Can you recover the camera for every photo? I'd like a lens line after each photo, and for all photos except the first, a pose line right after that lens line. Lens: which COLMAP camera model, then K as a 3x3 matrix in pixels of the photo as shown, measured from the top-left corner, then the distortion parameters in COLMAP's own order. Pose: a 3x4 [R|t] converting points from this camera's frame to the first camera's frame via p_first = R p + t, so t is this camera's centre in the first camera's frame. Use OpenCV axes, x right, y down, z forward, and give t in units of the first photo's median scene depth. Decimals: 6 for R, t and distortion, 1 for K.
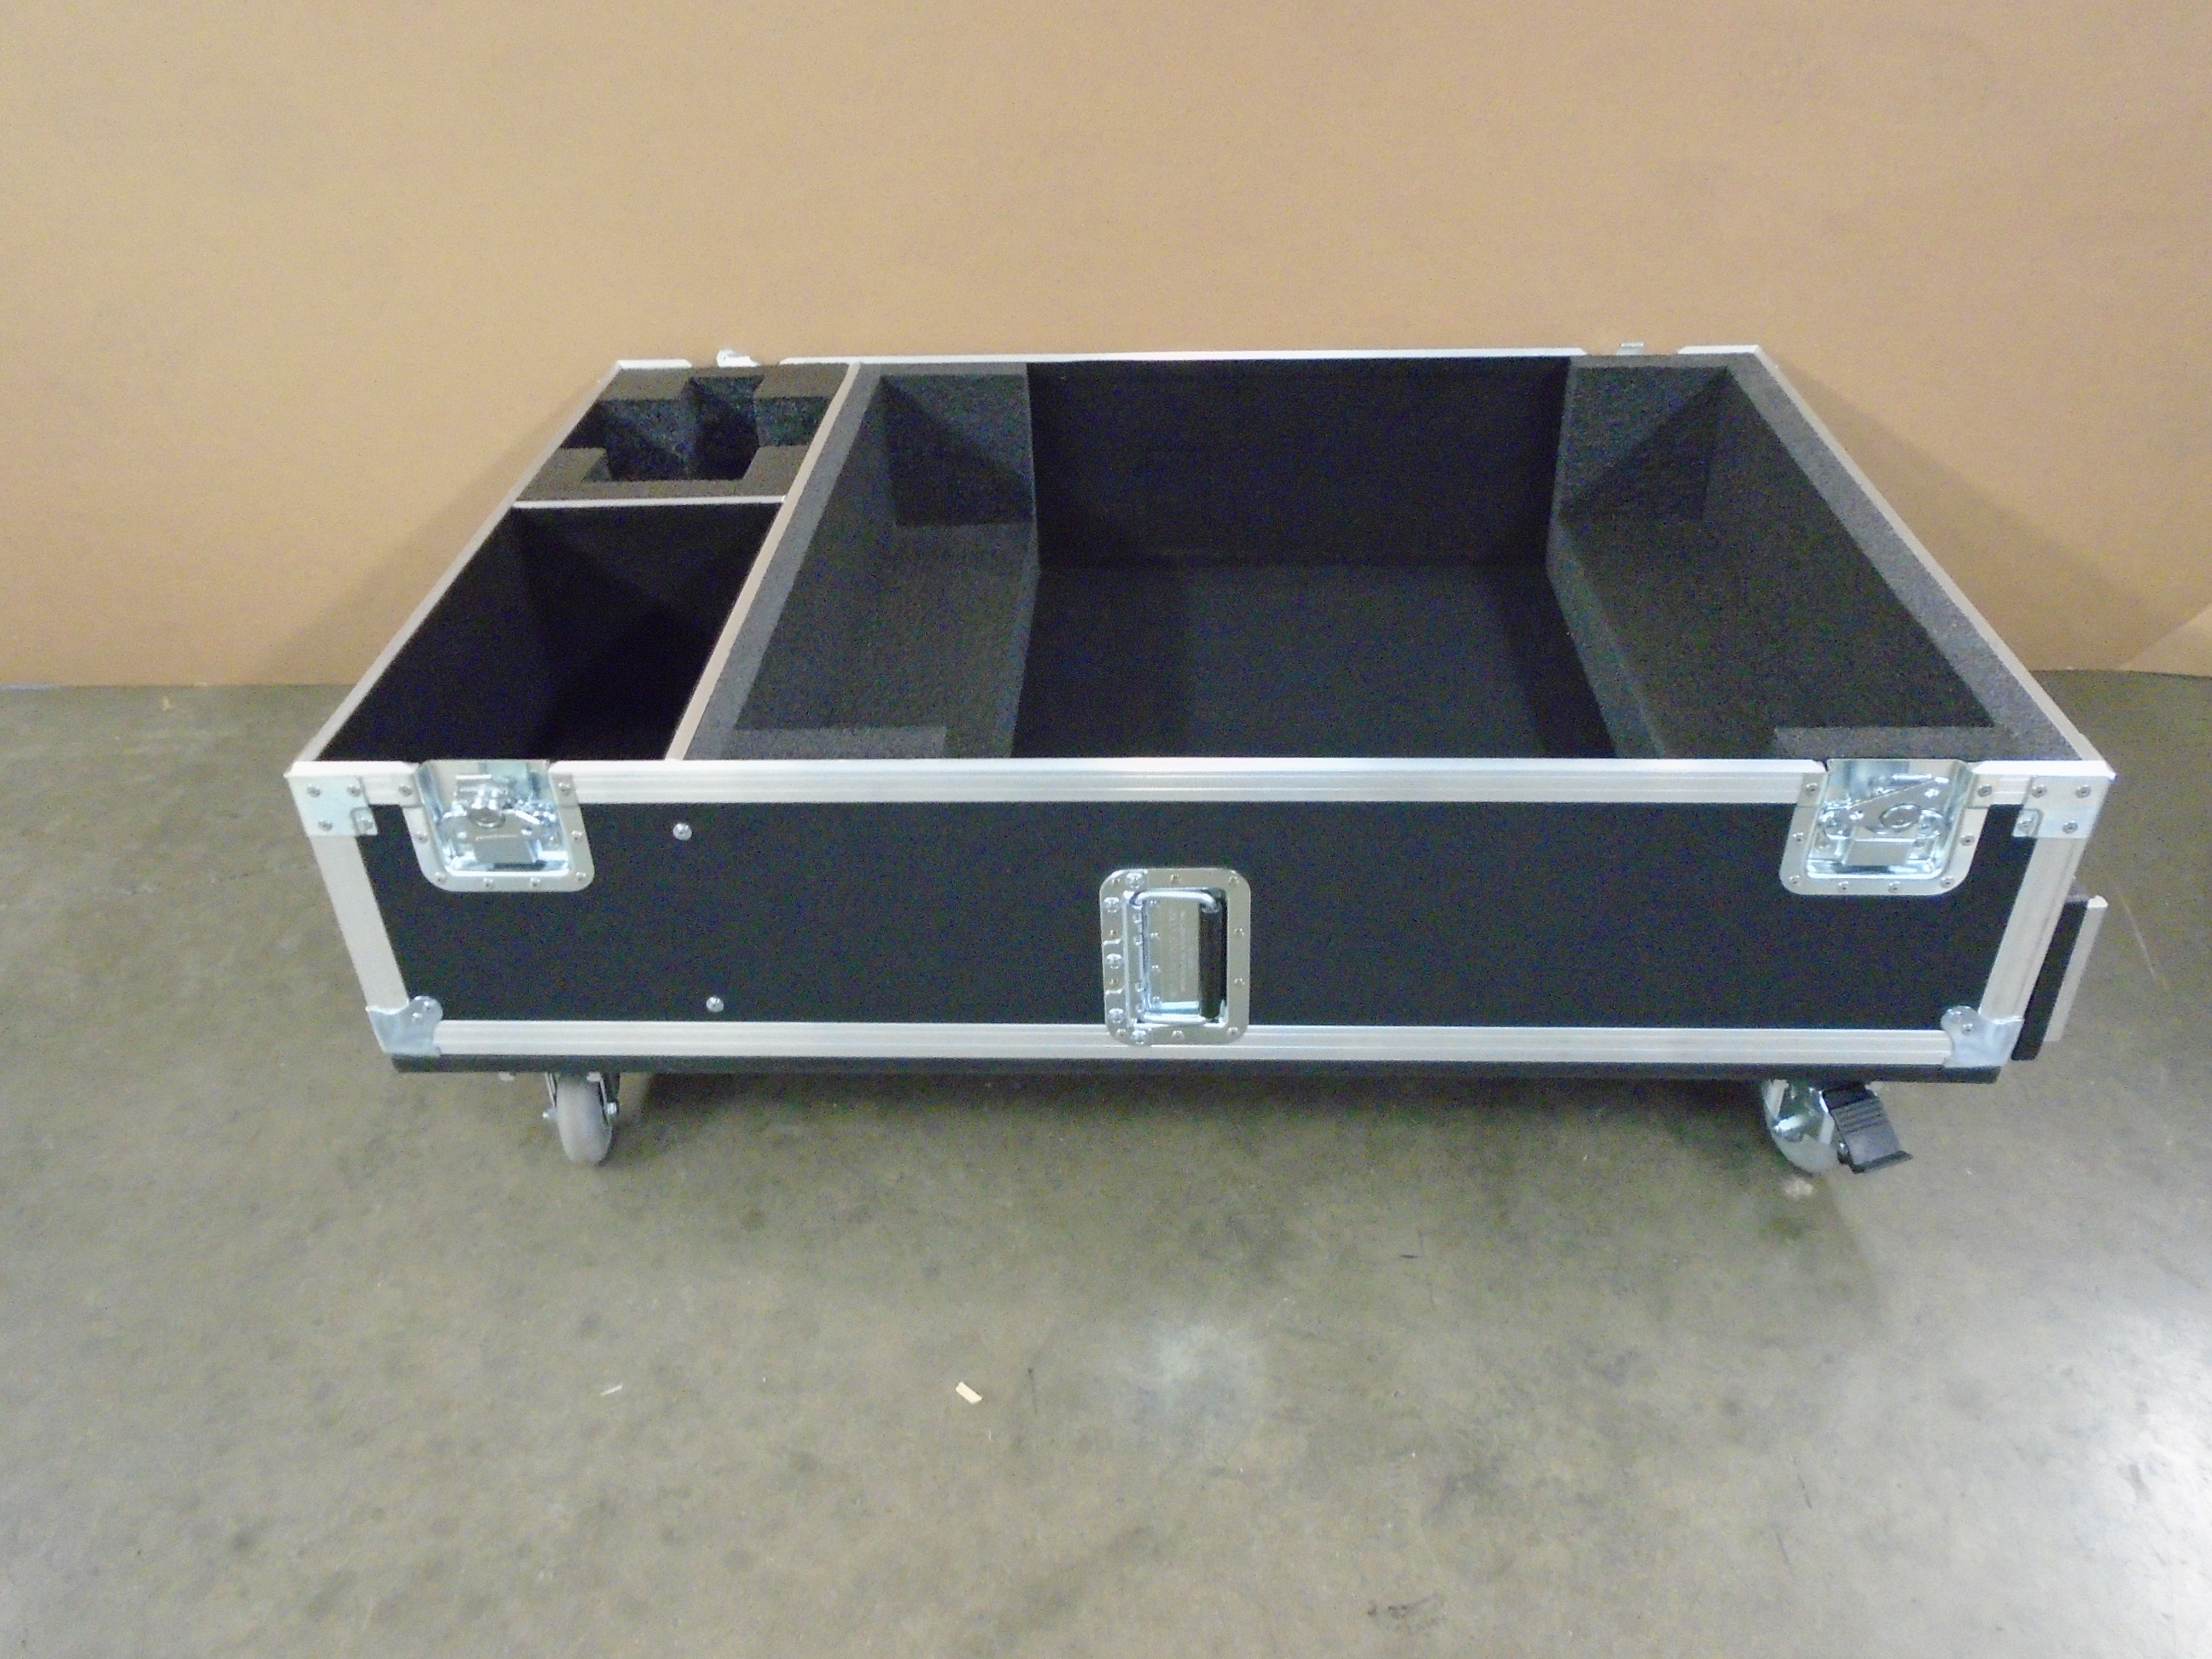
lens RADIAL K [[1711.4, 0, 1106.0], [0, 1711.4, 829.5], [0, 0, 1]] dist [-0.010194, -0.000912]
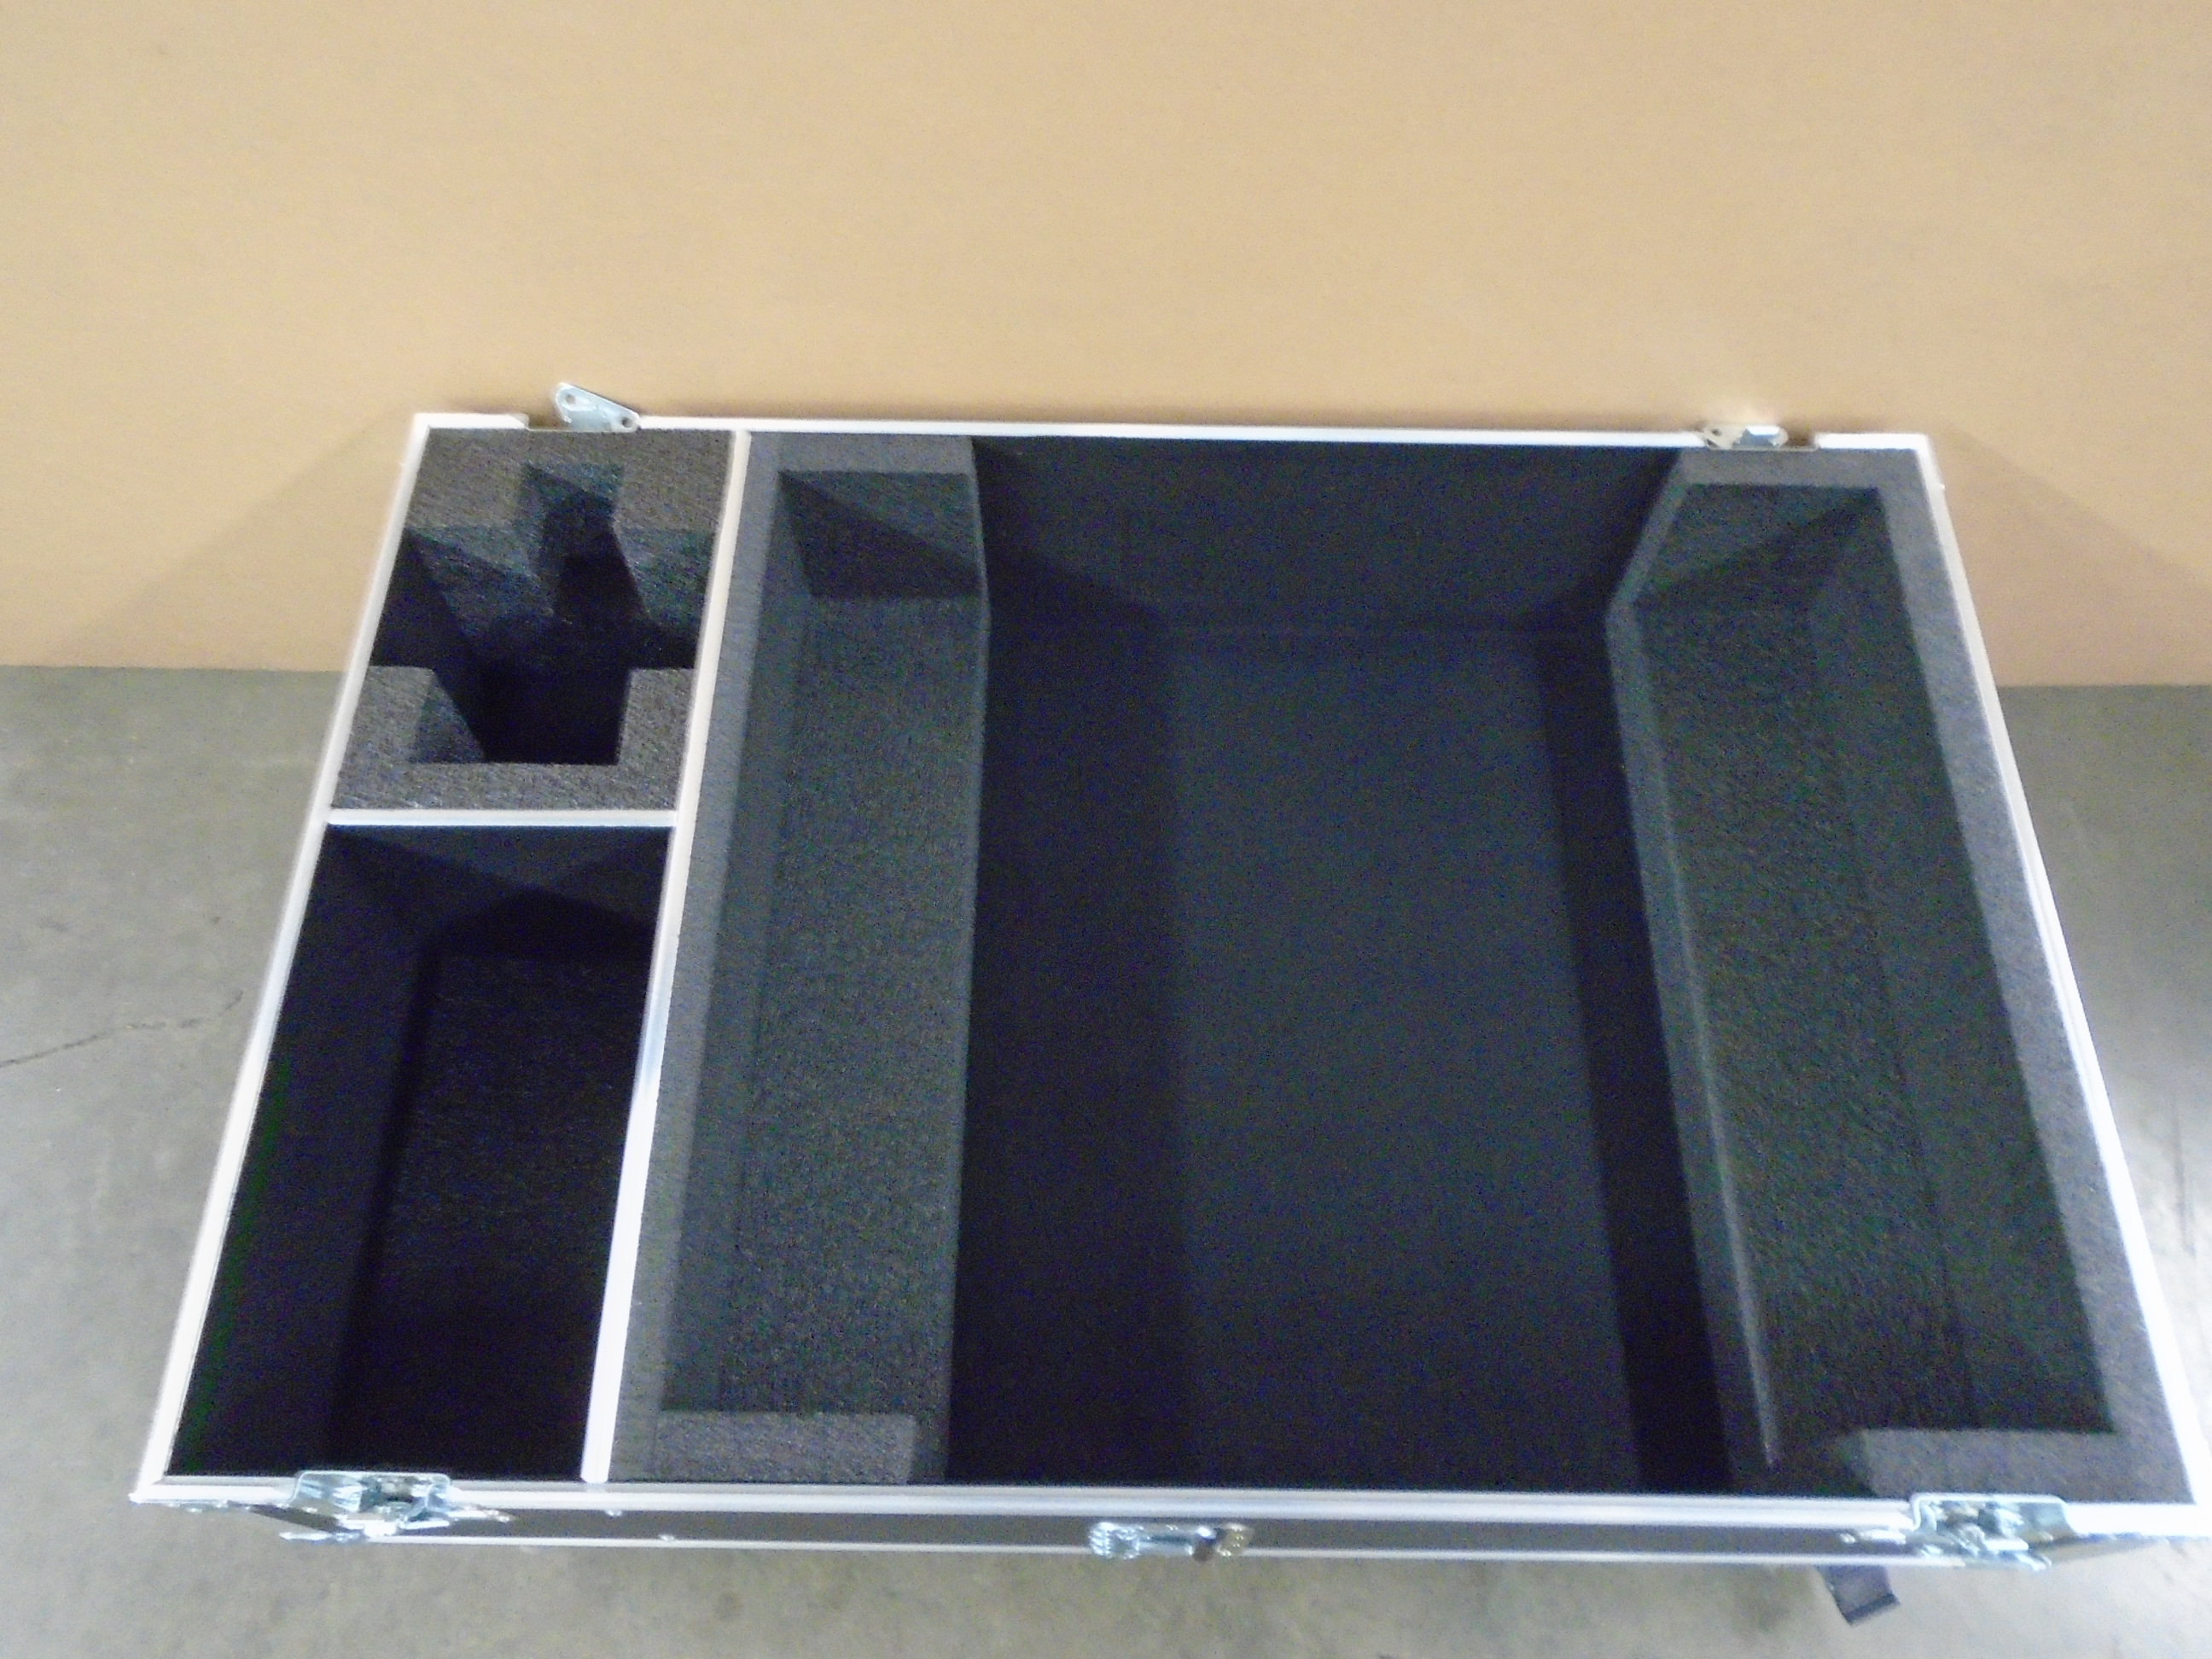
lens RADIAL K [[1711.4, 0, 1106.0], [0, 1711.4, 829.5], [0, 0, 1]] dist [-0.010194, -0.000912]
pose [[0.999100, -0.008091, 0.041646, -0.028920], [-0.012057, 0.887017, 0.461579, -0.699444], [-0.040675, -0.461665, 0.886121, 0.367359]]
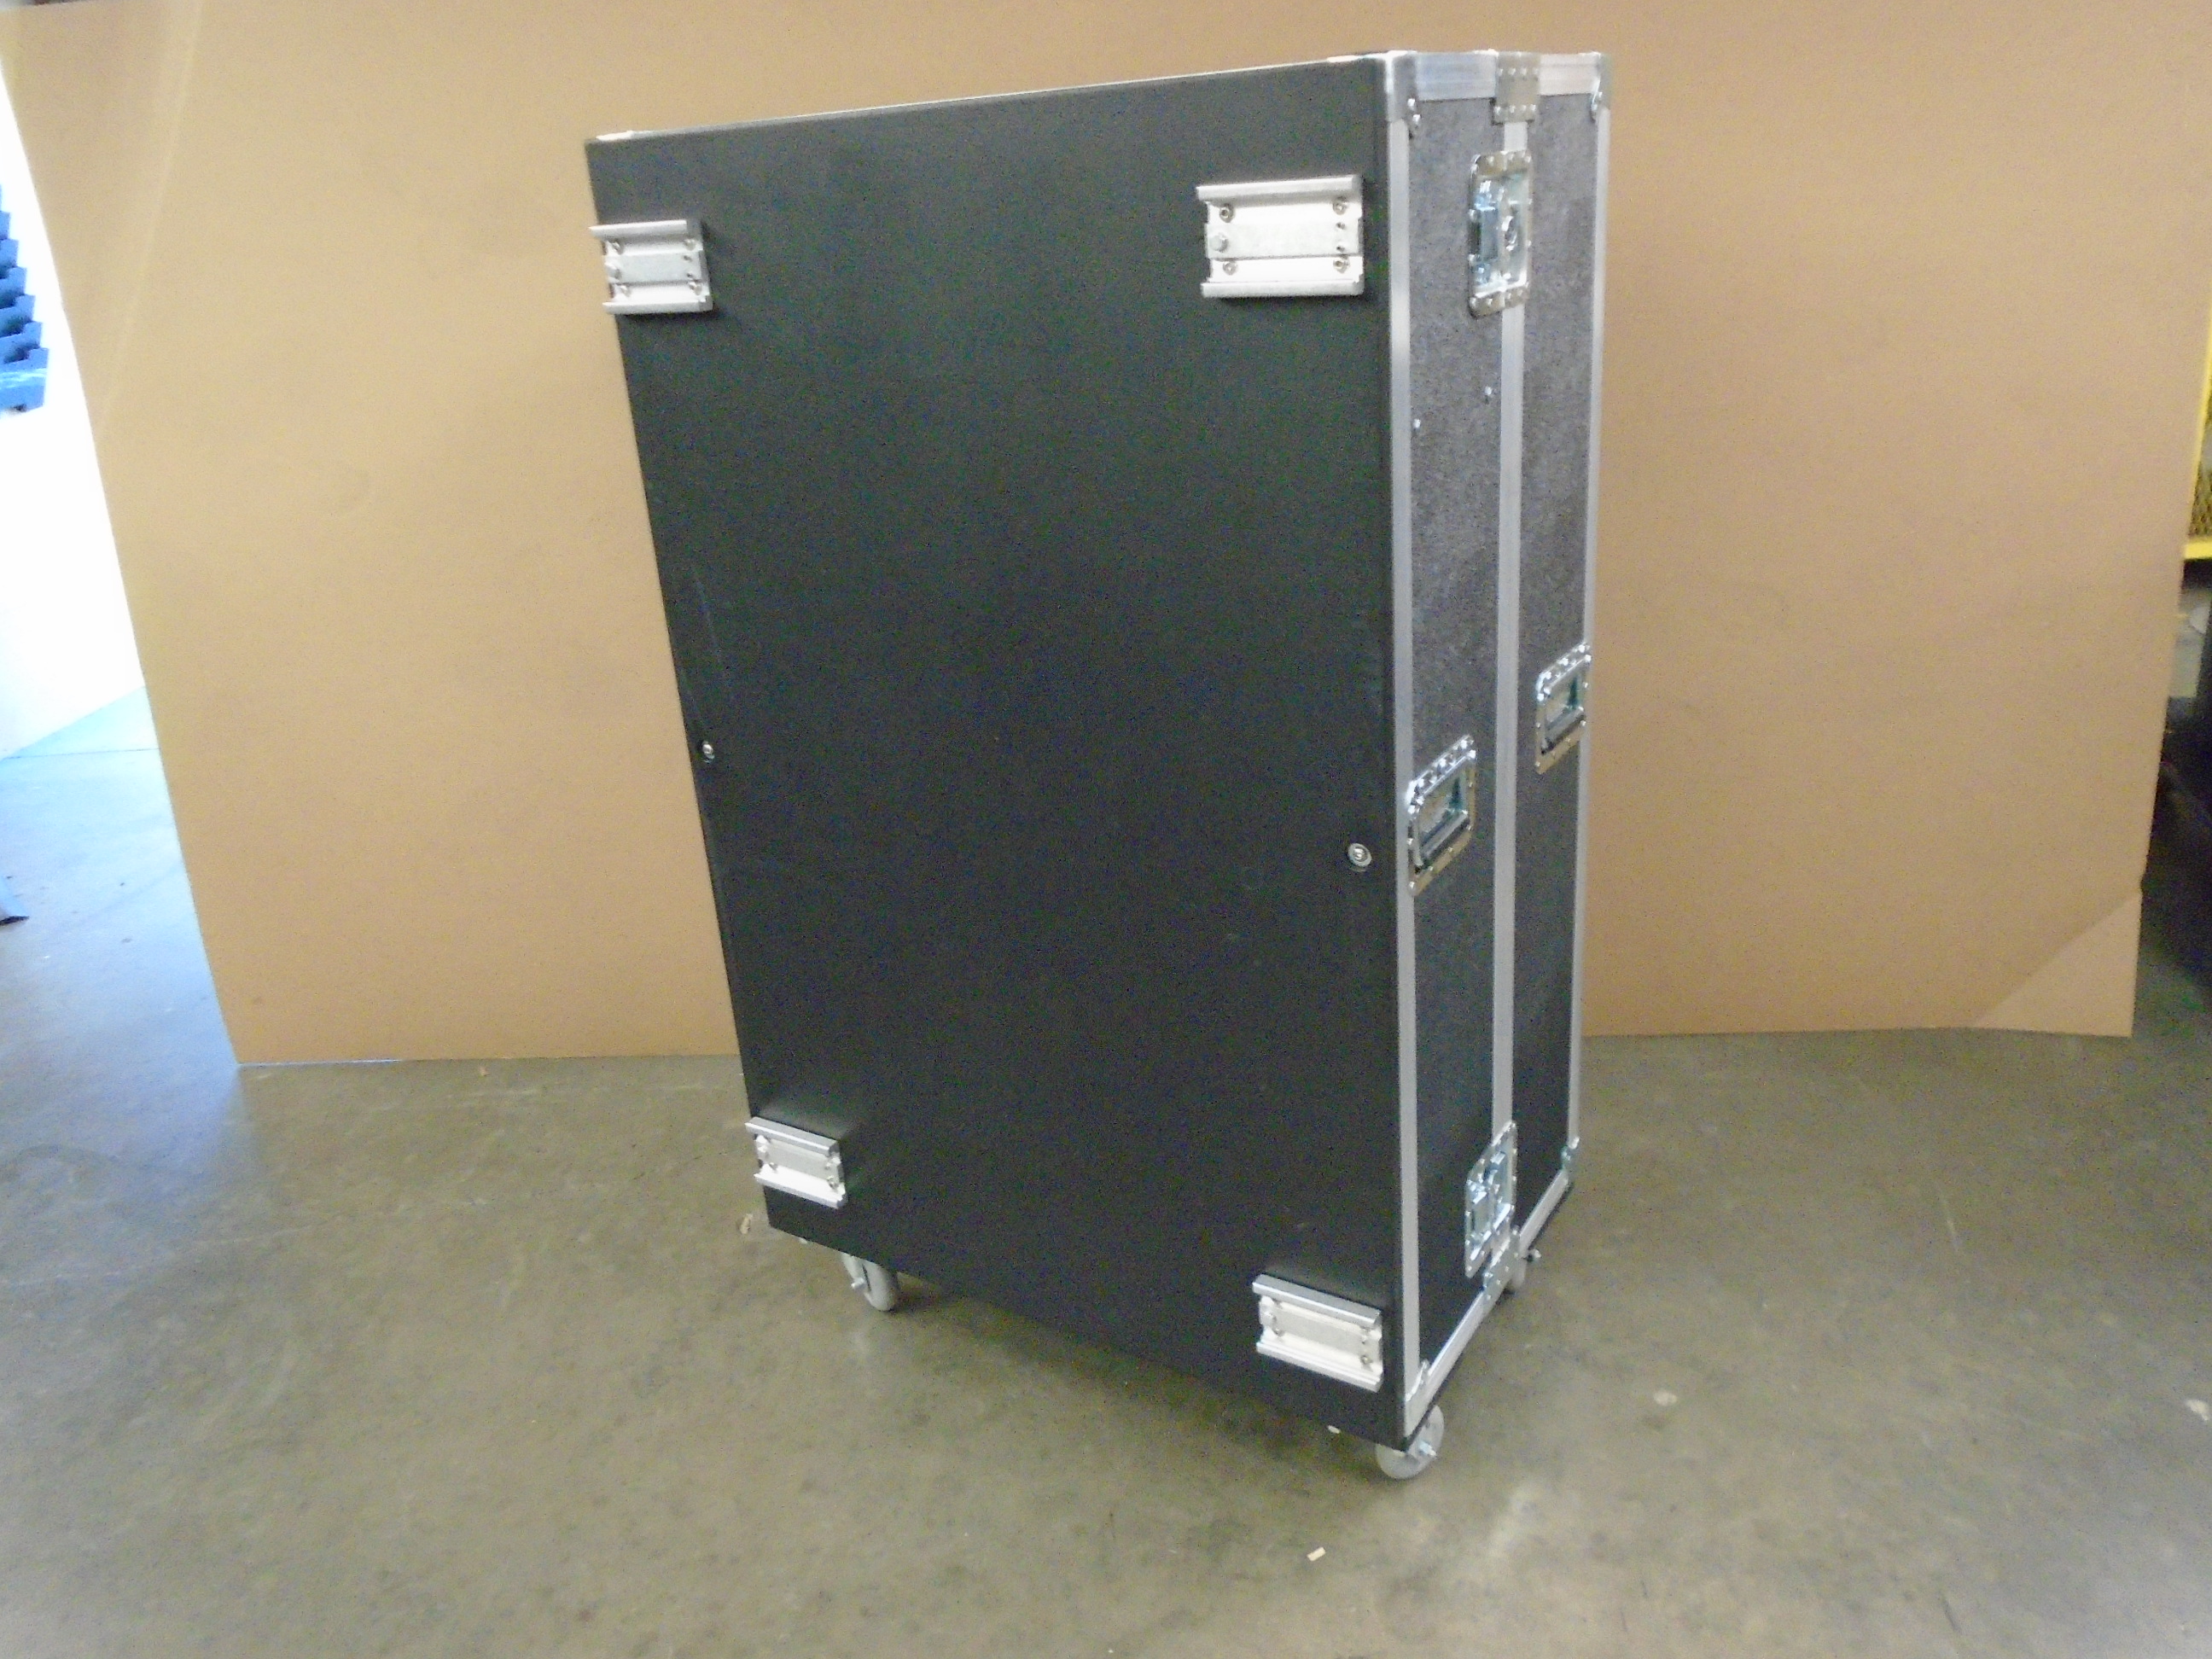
lens RADIAL K [[1711.4, 0, 1106.0], [0, 1711.4, 829.5], [0, 0, 1]] dist [-0.010194, -0.000912]
pose [[0.997286, -0.020573, -0.070699, 0.066433], [0.004083, 0.974148, -0.225873, 0.080472], [0.073518, 0.224971, 0.971588, -0.541094]]
